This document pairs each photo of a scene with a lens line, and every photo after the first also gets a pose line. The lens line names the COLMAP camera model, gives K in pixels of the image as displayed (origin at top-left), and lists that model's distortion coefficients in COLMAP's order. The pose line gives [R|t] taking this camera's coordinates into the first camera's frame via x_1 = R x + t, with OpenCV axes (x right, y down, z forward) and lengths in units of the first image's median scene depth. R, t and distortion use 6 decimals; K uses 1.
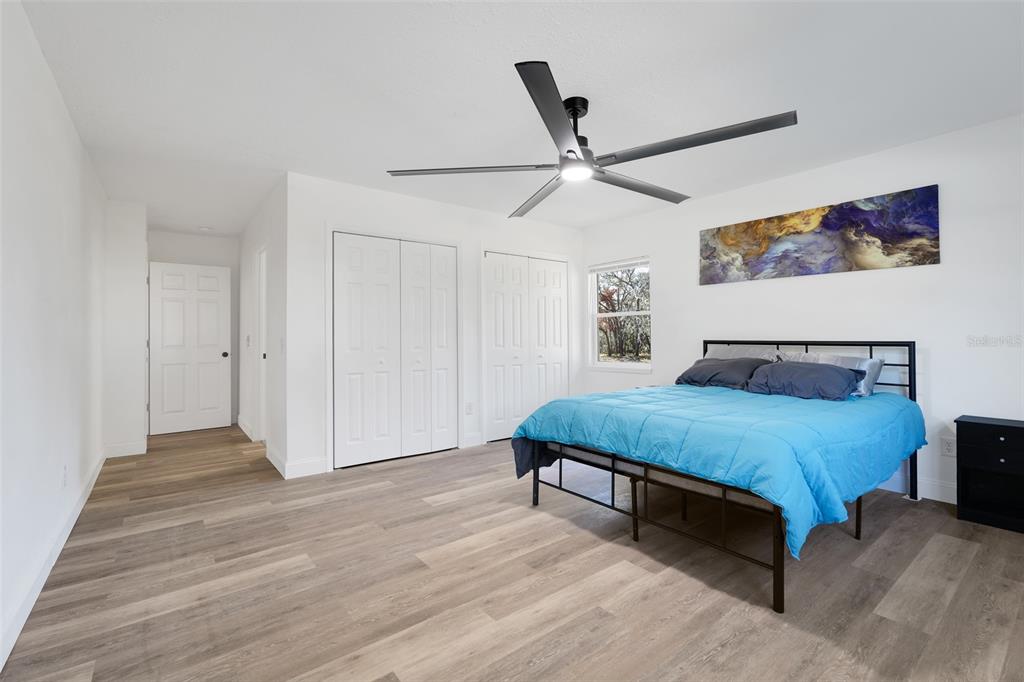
lens RADIAL K [[453.1, 0, 508.5], [0, 453.1, 336.3], [0, 0, 1]] dist [0.000416, 0.000825]
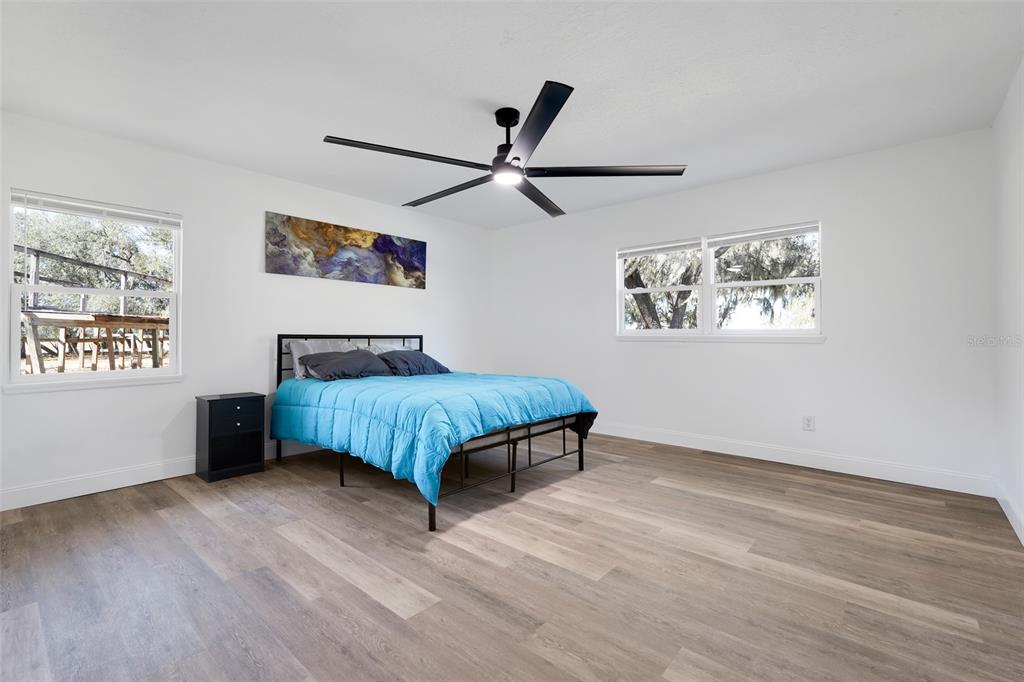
lens RADIAL K [[453.1, 0, 508.5], [0, 453.1, 336.3], [0, 0, 1]] dist [0.000416, 0.000825]
pose [[-0.180770, 0.000842, 0.983525, -0.727969], [-0.002866, 0.999995, -0.001383, 0.016353], [-0.983521, -0.003069, -0.180767, 0.944933]]
